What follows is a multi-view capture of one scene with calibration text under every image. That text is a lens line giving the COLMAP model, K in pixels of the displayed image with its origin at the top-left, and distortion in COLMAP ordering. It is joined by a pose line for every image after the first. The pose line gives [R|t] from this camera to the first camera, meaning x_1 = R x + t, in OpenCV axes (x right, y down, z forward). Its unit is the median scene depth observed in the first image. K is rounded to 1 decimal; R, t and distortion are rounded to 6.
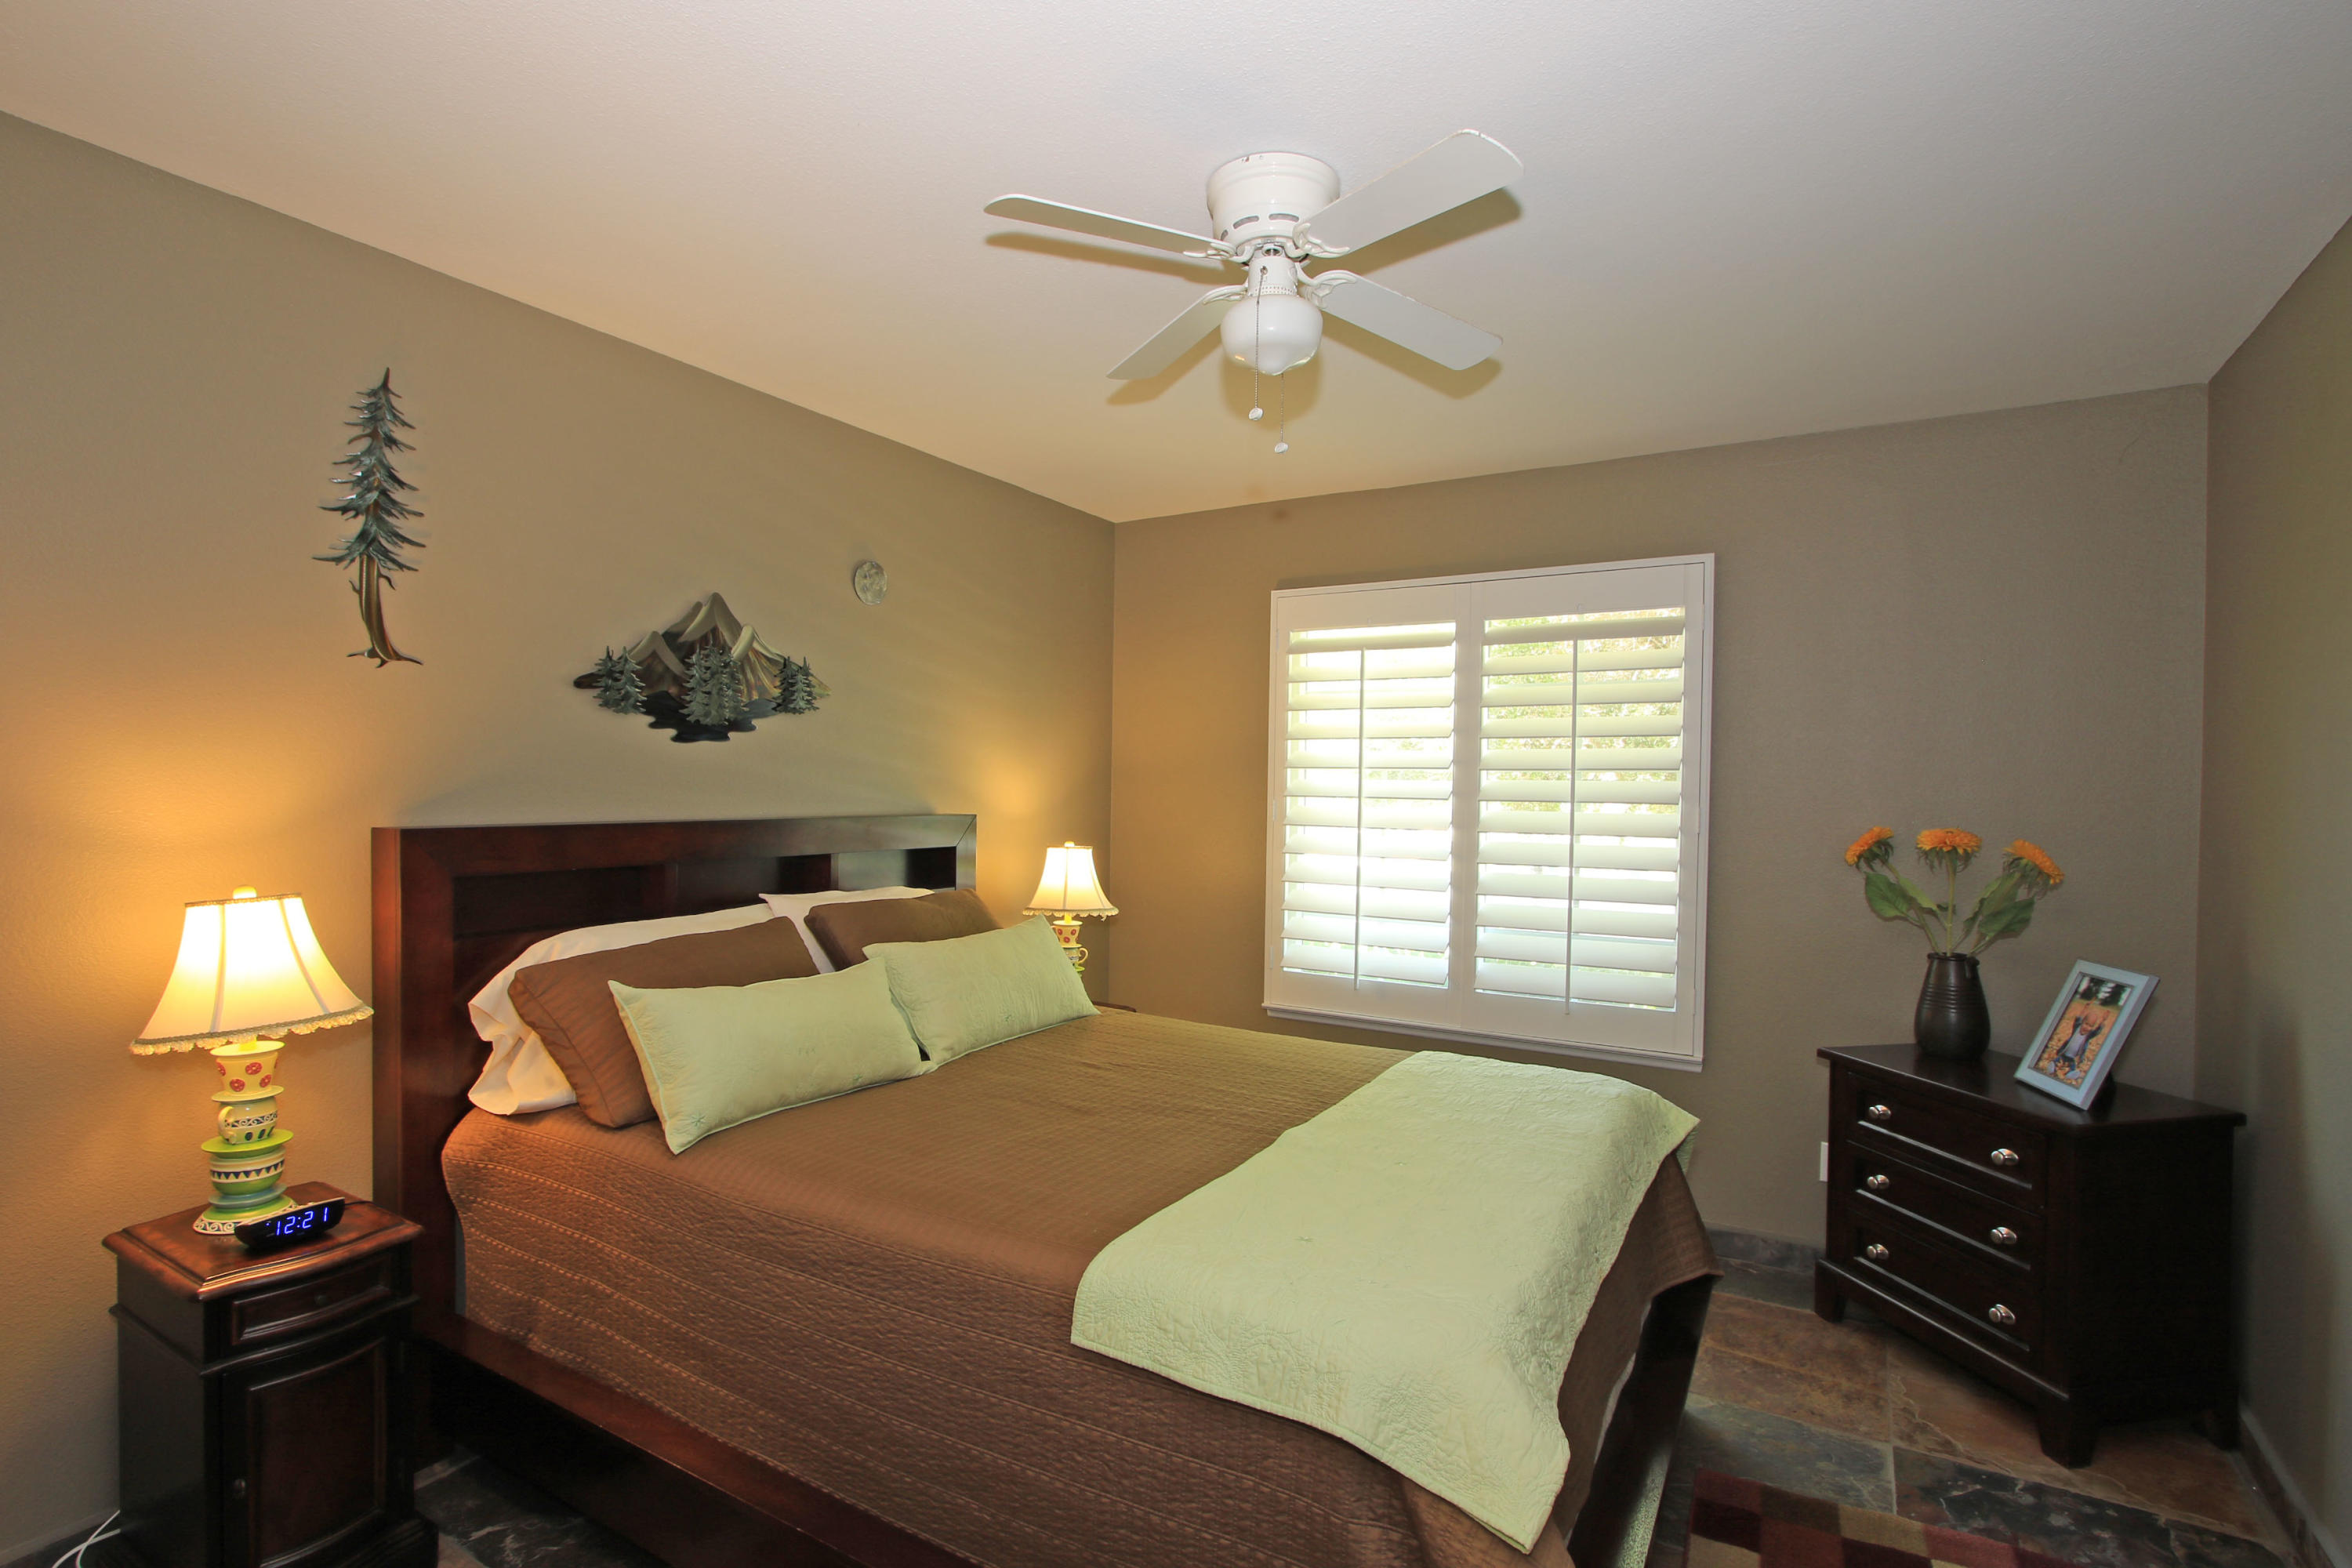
lens RADIAL K [[1140.3, 0, 1162.0], [0, 1140.3, 802.4], [0, 0, 1]] dist [-0.018024, 0.002857]
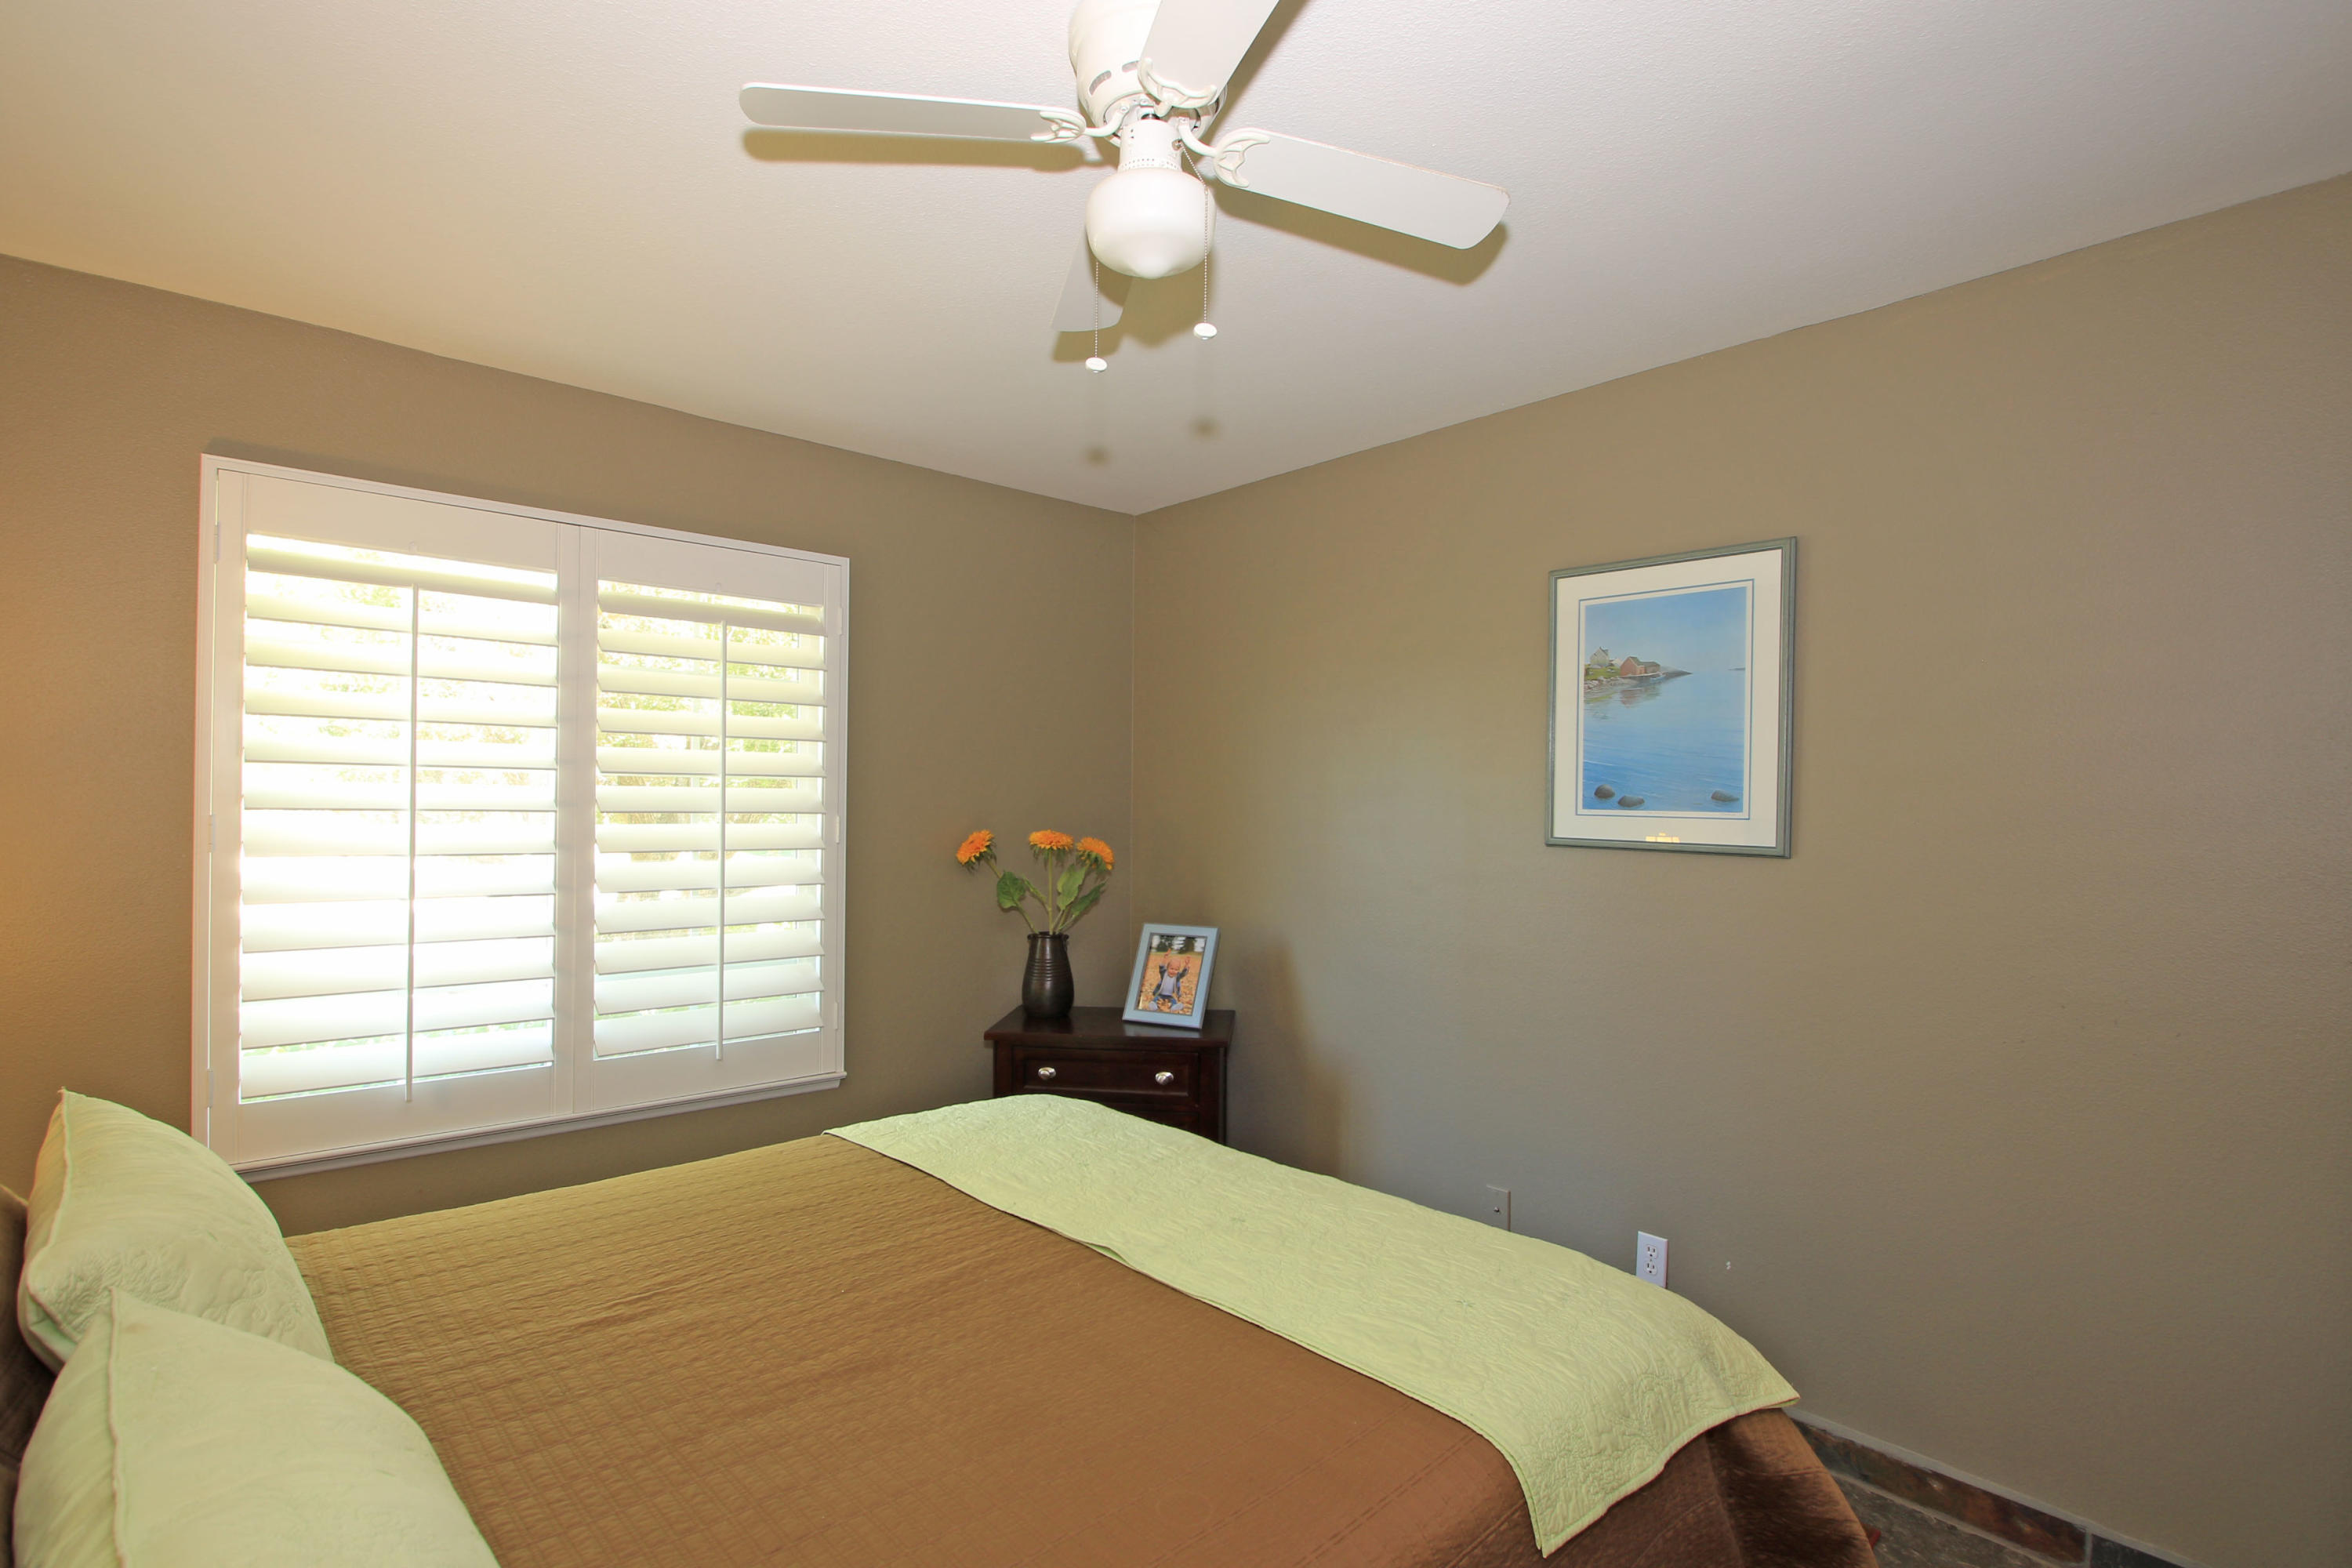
lens RADIAL K [[1140.3, 0, 1162.0], [0, 1140.3, 802.4], [0, 0, 1]] dist [-0.018024, 0.002857]
pose [[0.279567, -0.008811, 0.960086, -0.445998], [0.007819, 0.999946, 0.006900, -0.014331], [-0.960094, 0.005578, 0.279621, 0.532541]]
